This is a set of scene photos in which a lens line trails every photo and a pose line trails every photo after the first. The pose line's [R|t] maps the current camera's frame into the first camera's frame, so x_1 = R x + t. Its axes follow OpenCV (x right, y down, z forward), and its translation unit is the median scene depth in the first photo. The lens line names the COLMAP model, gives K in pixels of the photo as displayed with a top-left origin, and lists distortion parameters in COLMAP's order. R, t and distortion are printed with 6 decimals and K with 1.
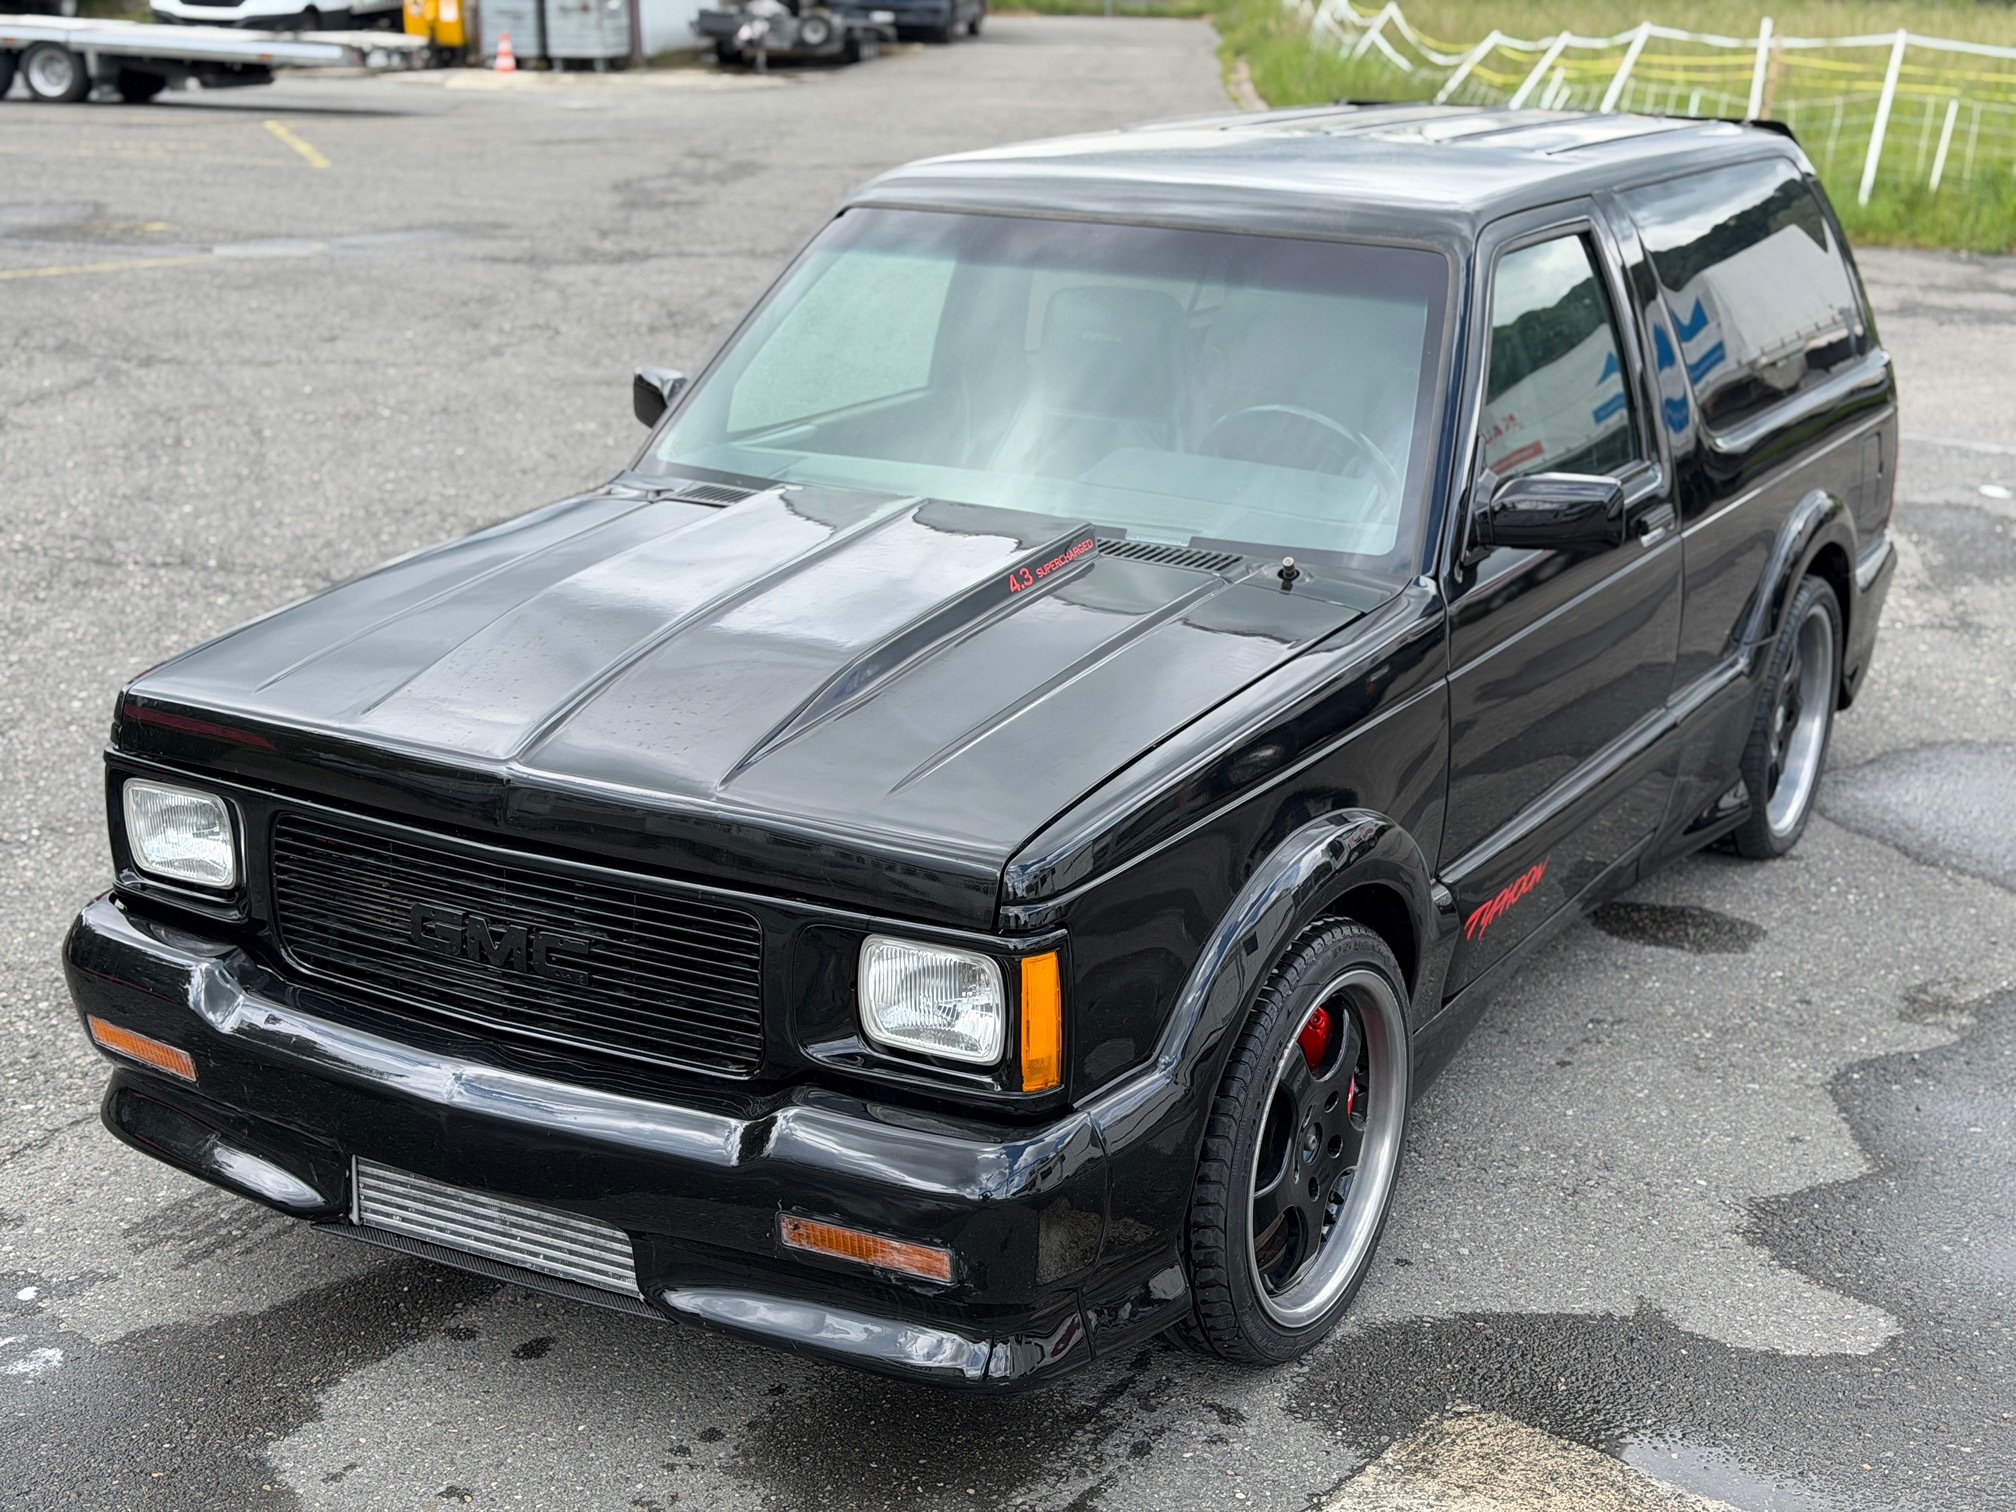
lens RADIAL K [[2778.0, 0, 1020.0], [0, 2778.0, 761.7], [0, 0, 1]] dist [0.184055, -0.395945]
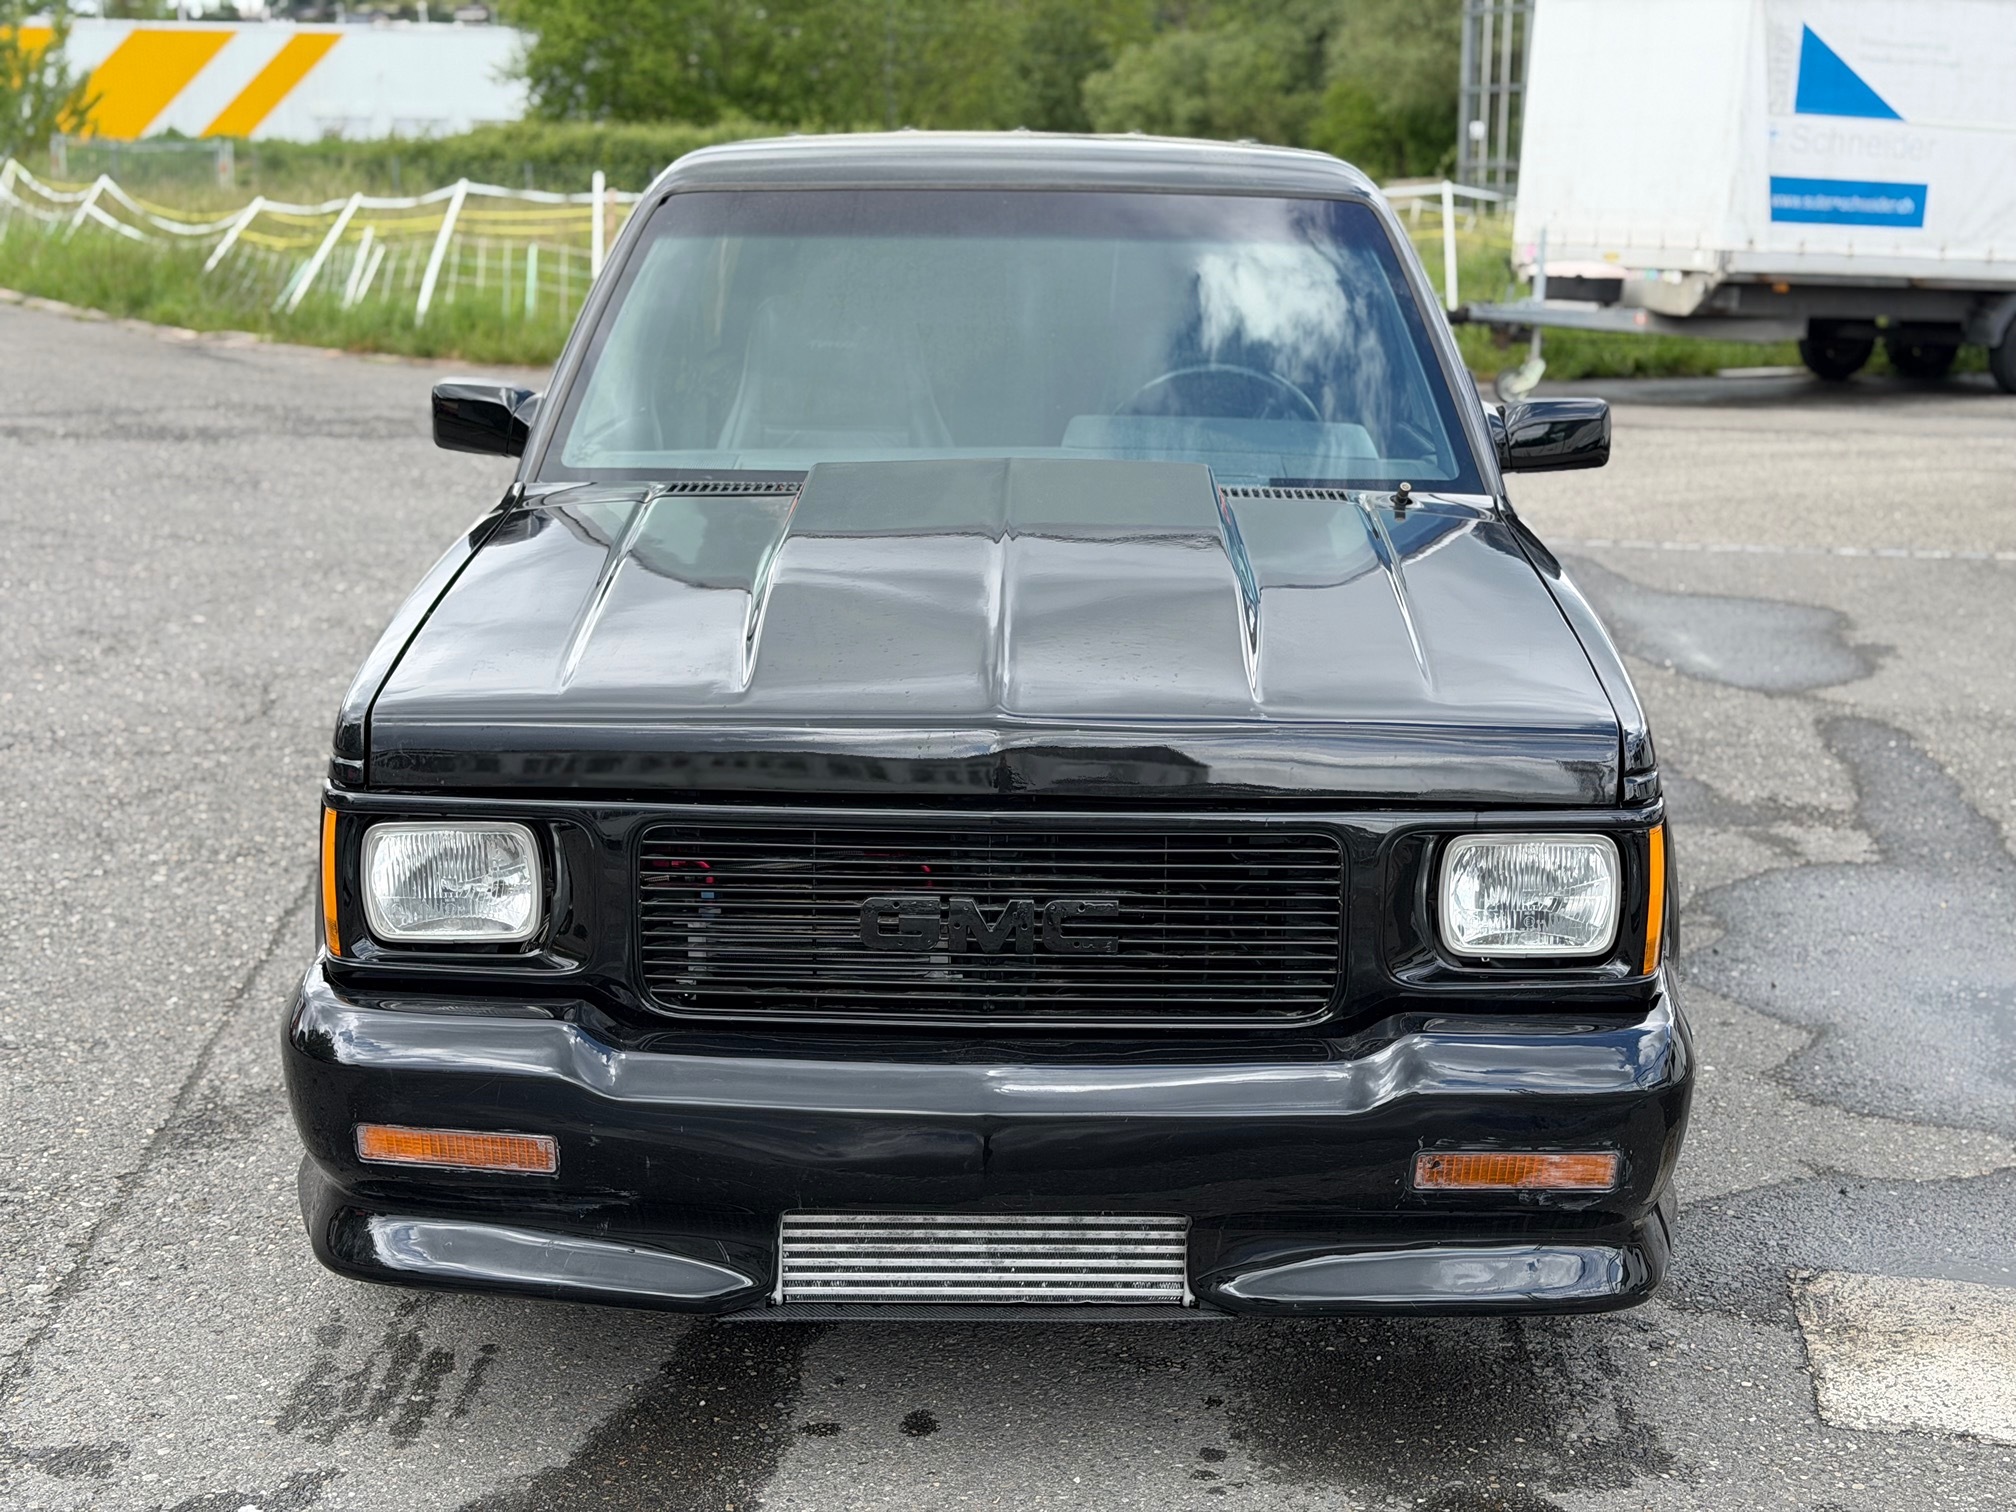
lens RADIAL K [[2776.8, 0, 1008.0], [0, 2776.8, 756.0], [0, 0, 1]] dist [0.178029, -0.354779]
pose [[0.878041, -0.106753, 0.466528, -0.493155], [0.140047, 0.989447, -0.037169, 0.039007], [-0.457636, 0.097971, 0.883725, 0.194124]]
